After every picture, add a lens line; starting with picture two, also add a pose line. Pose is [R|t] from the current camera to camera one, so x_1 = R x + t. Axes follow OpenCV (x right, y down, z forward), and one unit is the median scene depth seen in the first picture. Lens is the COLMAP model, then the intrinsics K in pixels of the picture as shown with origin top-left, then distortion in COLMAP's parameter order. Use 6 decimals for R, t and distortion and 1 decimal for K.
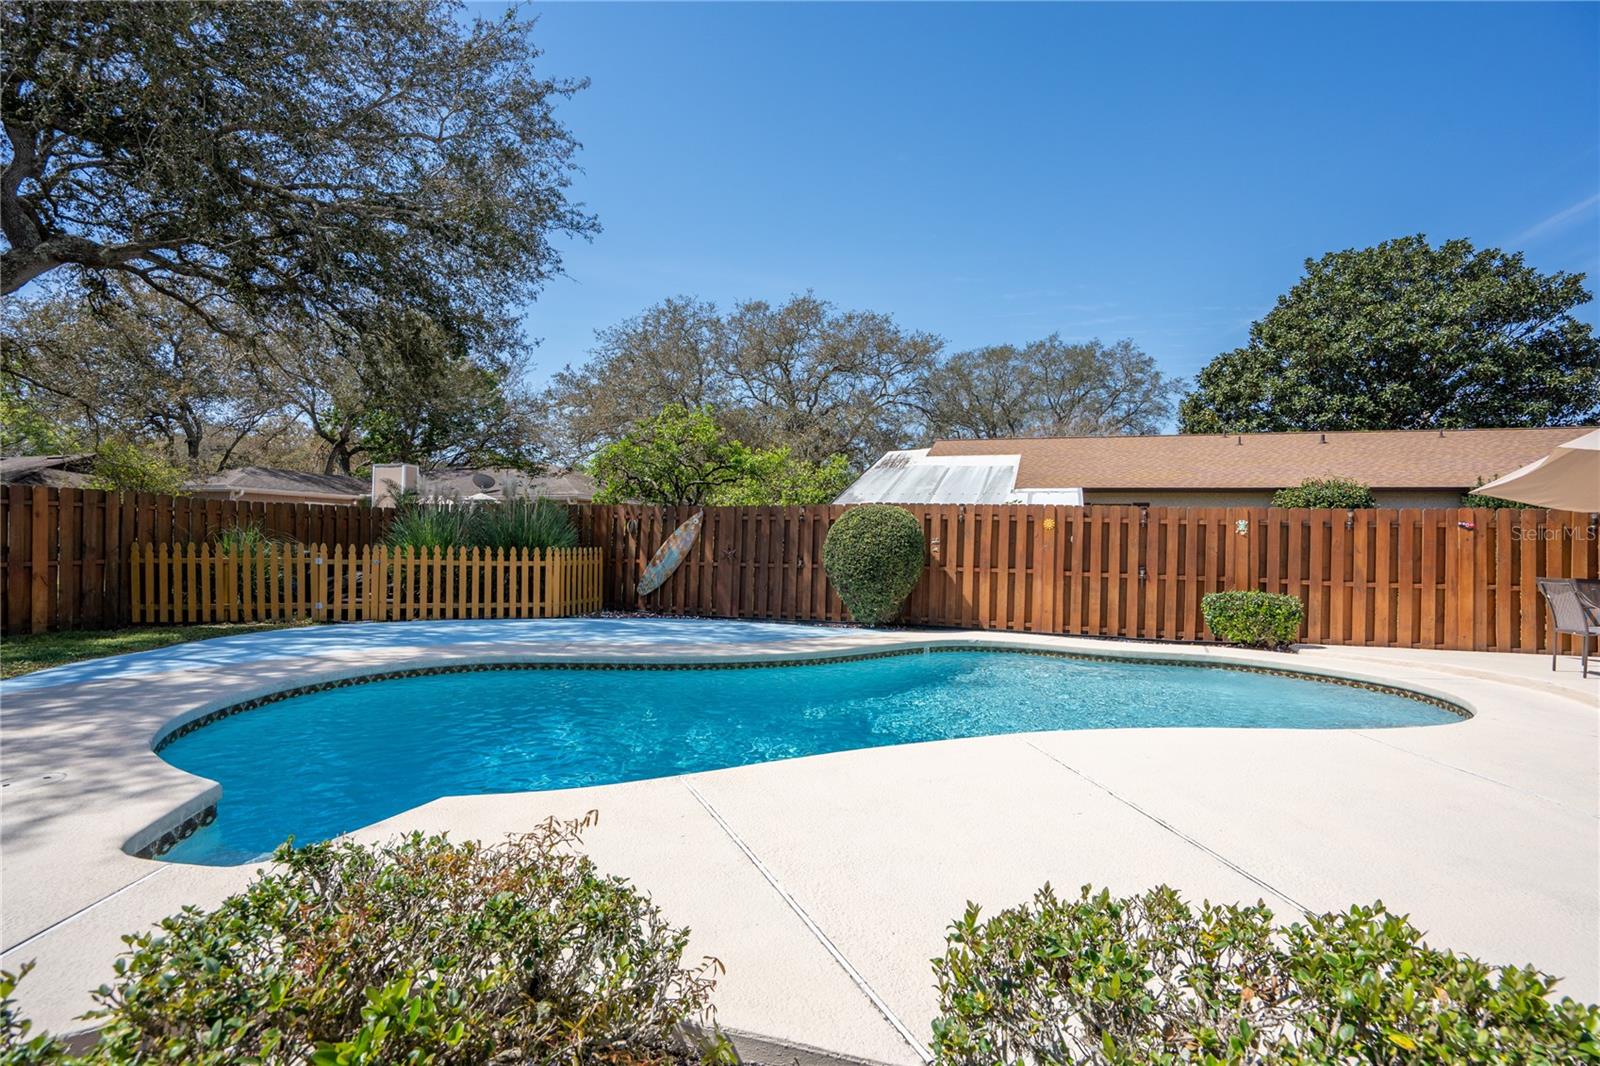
lens RADIAL K [[739.5, 0, 800.0], [0, 739.5, 533.0], [0, 0, 1]] dist [-0.035602, 0.000124]
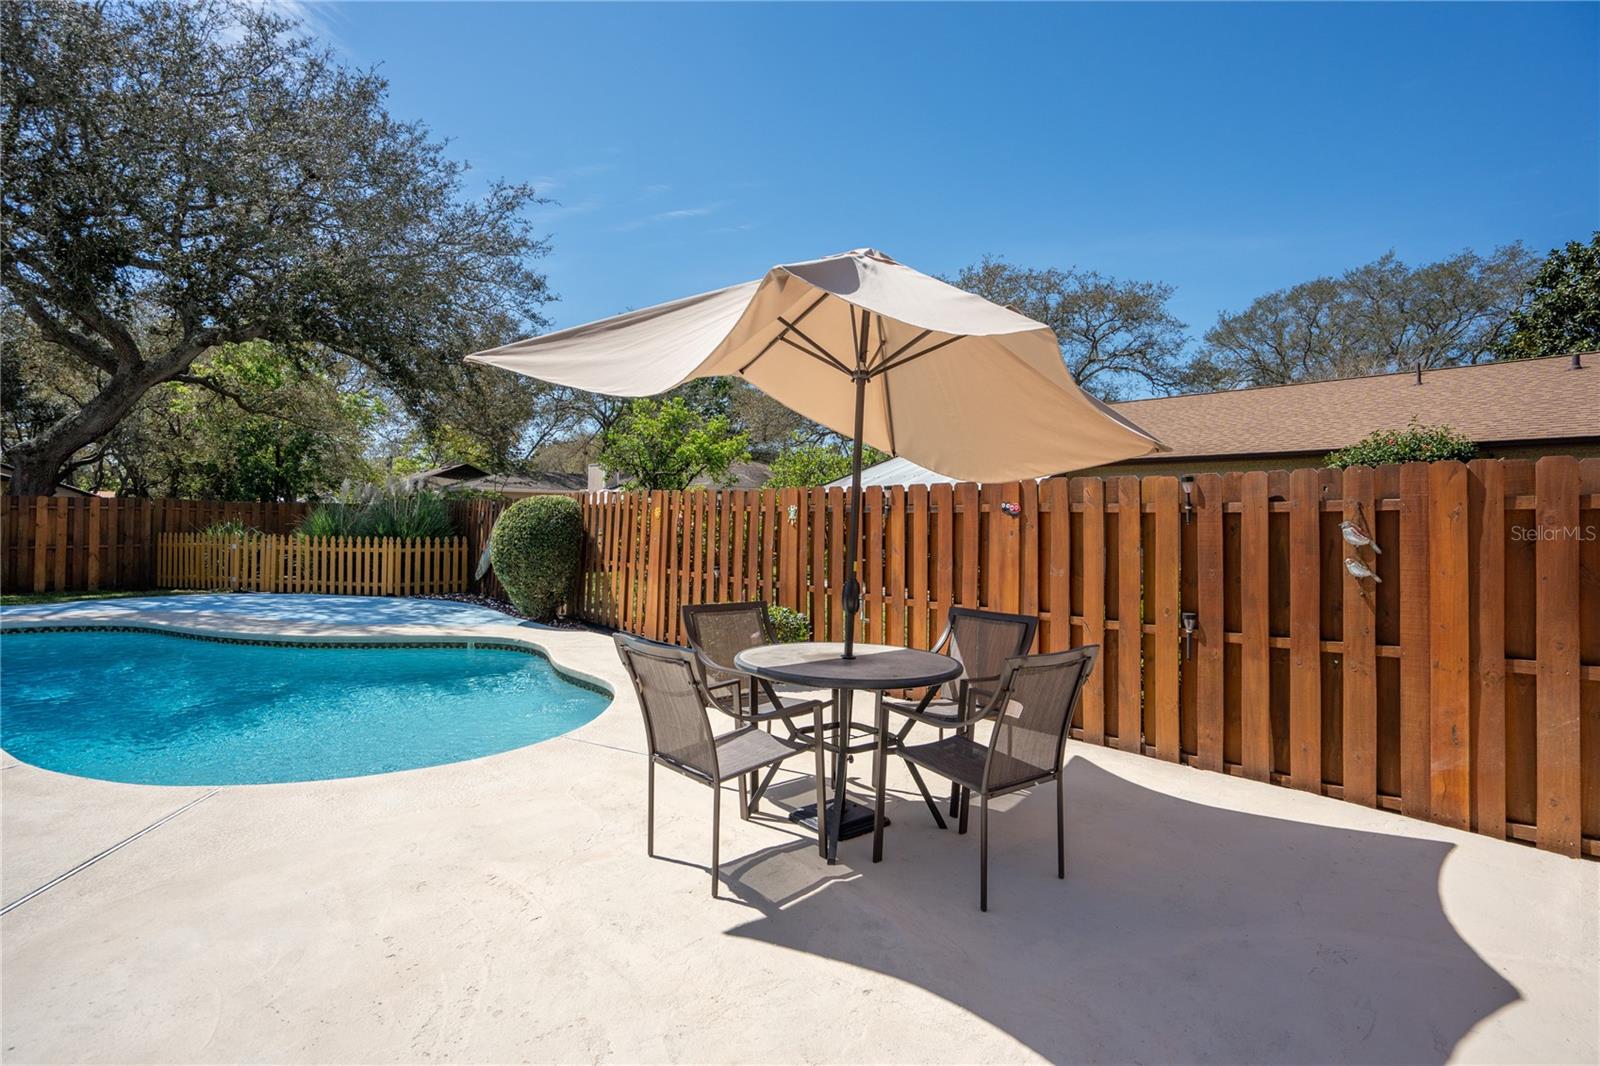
lens RADIAL K [[725.4, 0, 801.6], [0, 725.4, 516.6], [0, 0, 1]] dist [-0.014679, 0.000254]
pose [[0.867511, -0.008693, -0.497343, 0.946142], [0.004404, 0.999942, -0.009795, 0.000939], [0.497399, 0.006307, 0.867499, 0.366560]]
